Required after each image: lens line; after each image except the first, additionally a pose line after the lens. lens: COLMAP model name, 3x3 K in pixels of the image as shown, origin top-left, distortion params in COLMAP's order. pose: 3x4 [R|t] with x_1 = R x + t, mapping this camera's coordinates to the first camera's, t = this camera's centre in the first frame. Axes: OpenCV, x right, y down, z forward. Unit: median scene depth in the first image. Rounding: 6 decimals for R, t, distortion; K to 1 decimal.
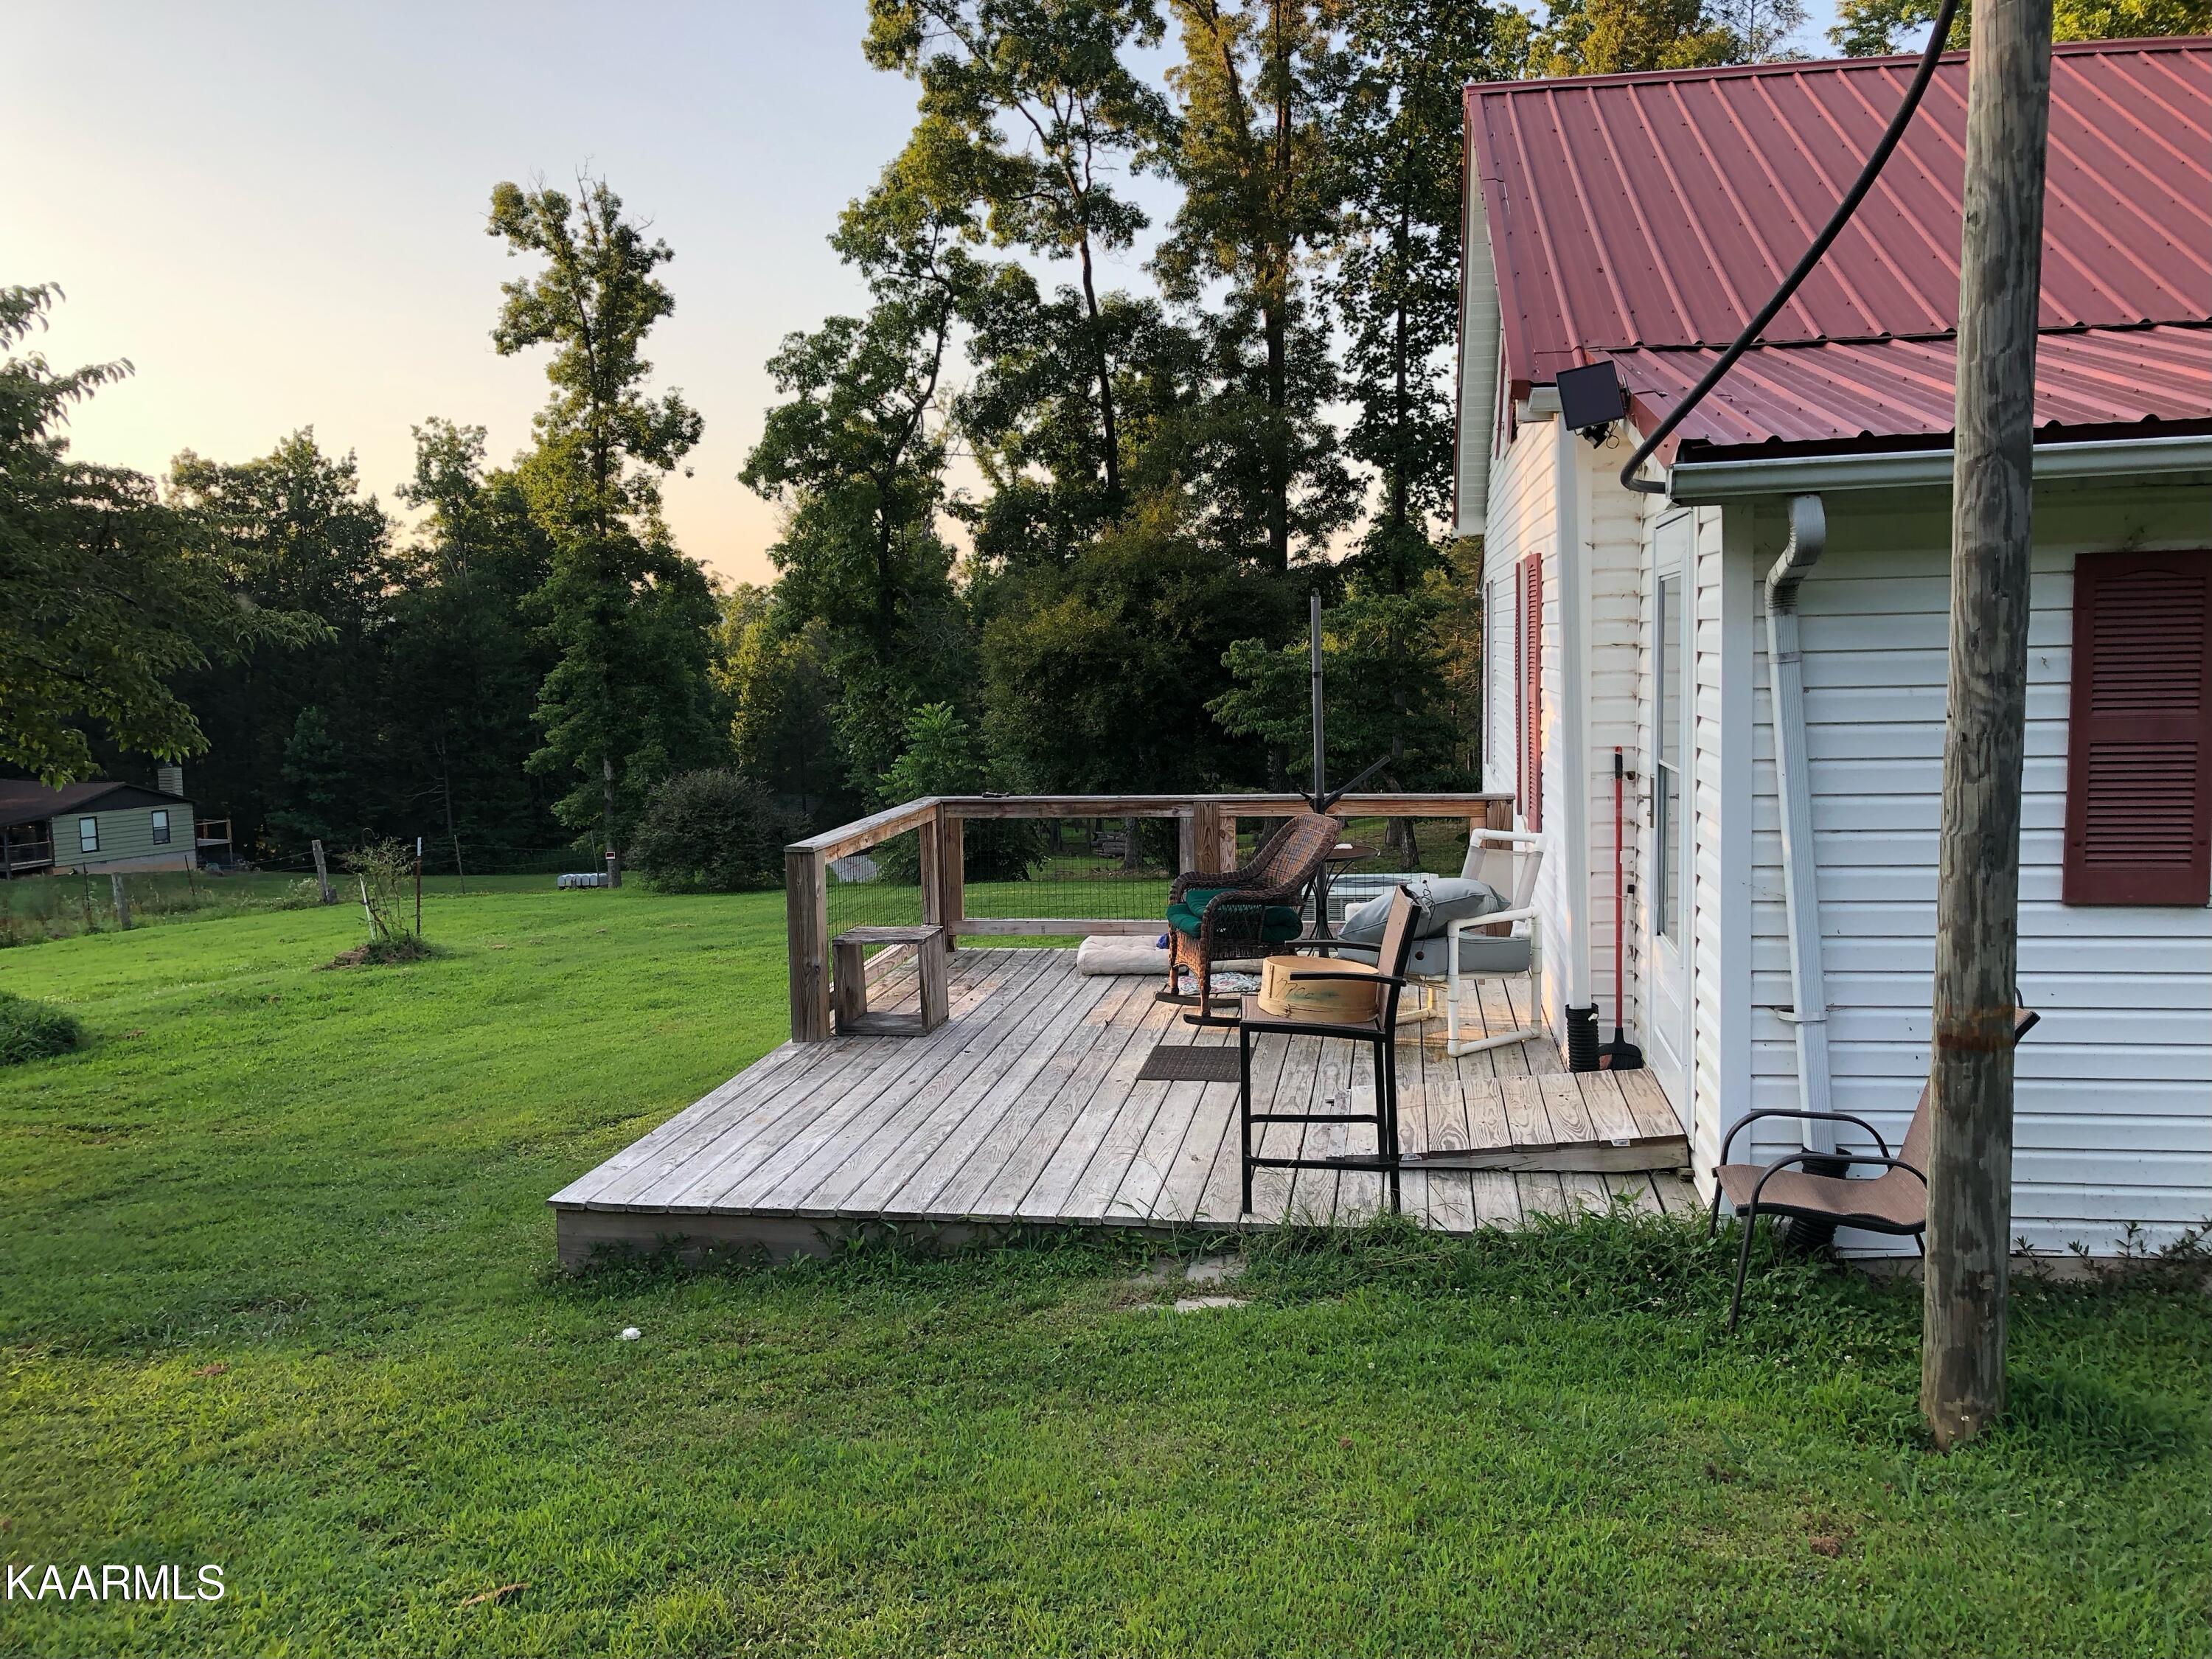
lens RADIAL K [[1802.4, 0, 1107.6], [0, 1802.4, 829.8], [0, 0, 1]] dist [0.000909, 0.005996]
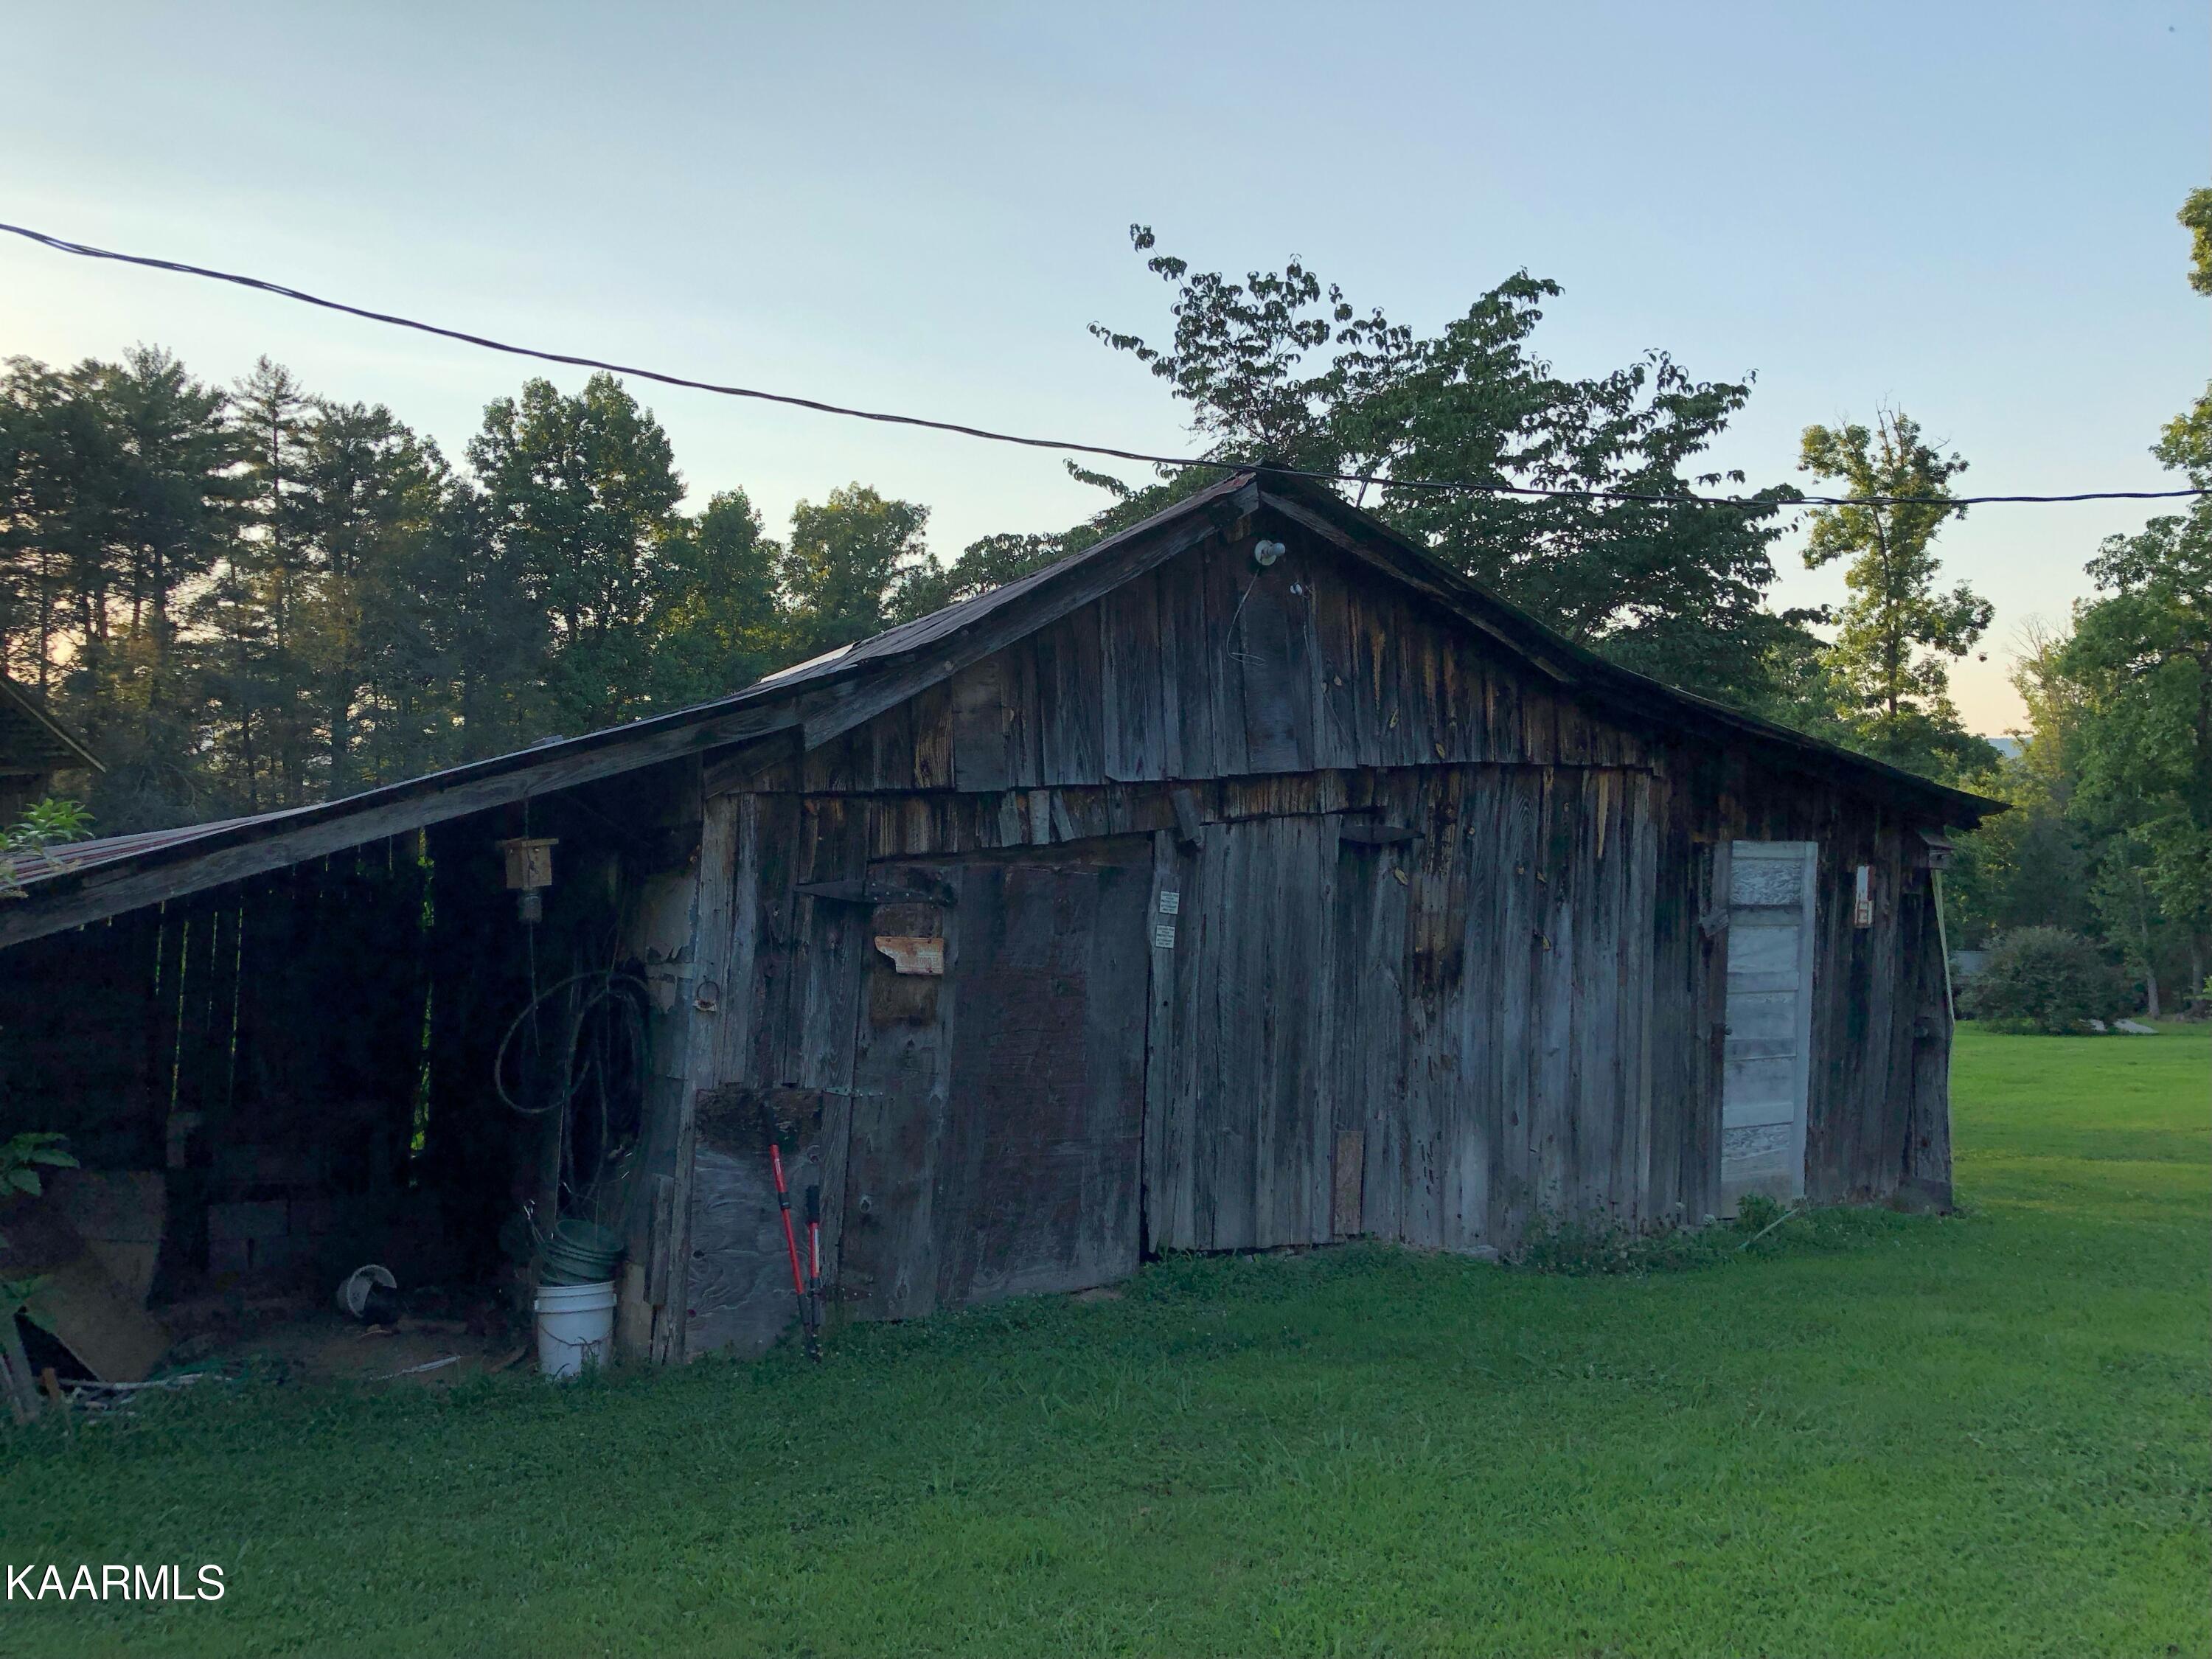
lens RADIAL K [[1802.4, 0, 1102.3], [0, 1802.4, 844.0], [0, 0, 1]] dist [0.000909, 0.005996]
pose [[0.810248, -0.011700, -0.585971, -0.022862], [-0.032790, 0.997330, -0.065253, 0.006098], [0.585169, 0.072085, 0.807701, -0.199193]]
